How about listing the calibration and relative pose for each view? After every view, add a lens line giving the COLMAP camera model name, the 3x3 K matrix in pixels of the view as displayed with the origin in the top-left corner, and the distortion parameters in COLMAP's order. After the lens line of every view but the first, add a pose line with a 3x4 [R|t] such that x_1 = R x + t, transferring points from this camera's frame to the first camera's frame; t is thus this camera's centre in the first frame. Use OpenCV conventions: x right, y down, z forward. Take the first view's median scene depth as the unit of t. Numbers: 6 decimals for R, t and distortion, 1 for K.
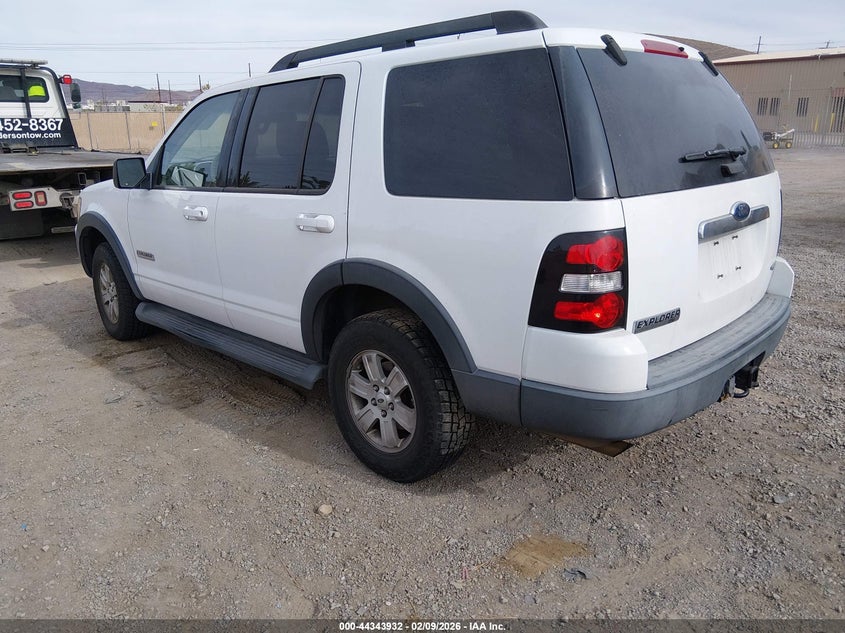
lens RADIAL K [[643.3, 0, 422.5], [0, 643.3, 316.5], [0, 0, 1]] dist [0.173860, -0.000350]
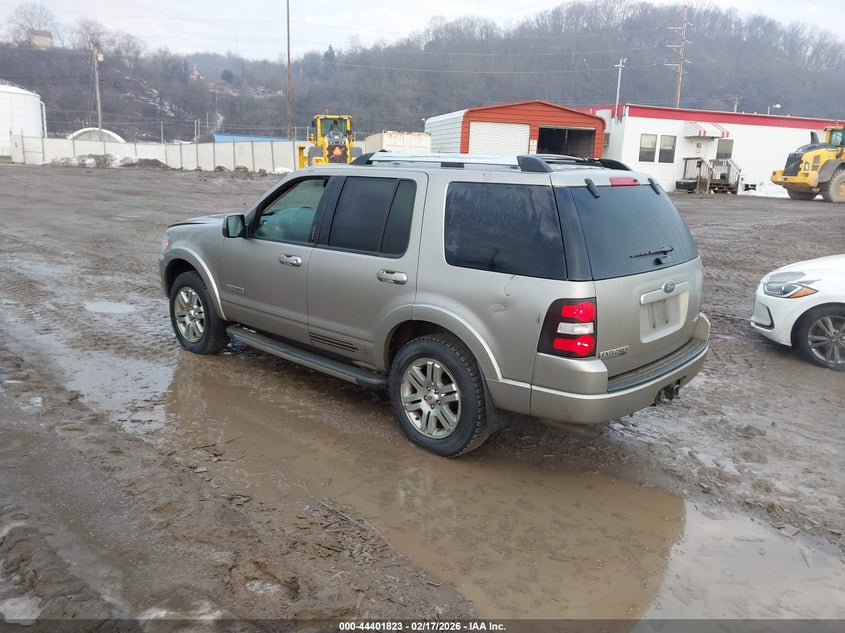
lens RADIAL K [[675.6, 0, 422.5], [0, 675.6, 316.5], [0, 0, 1]] dist [-0.001541, -0.001008]
pose [[0.999183, 0.039653, 0.007799, -0.119003], [-0.039388, 0.998724, -0.031622, -0.010520], [-0.009043, 0.031289, 0.999469, -0.589193]]
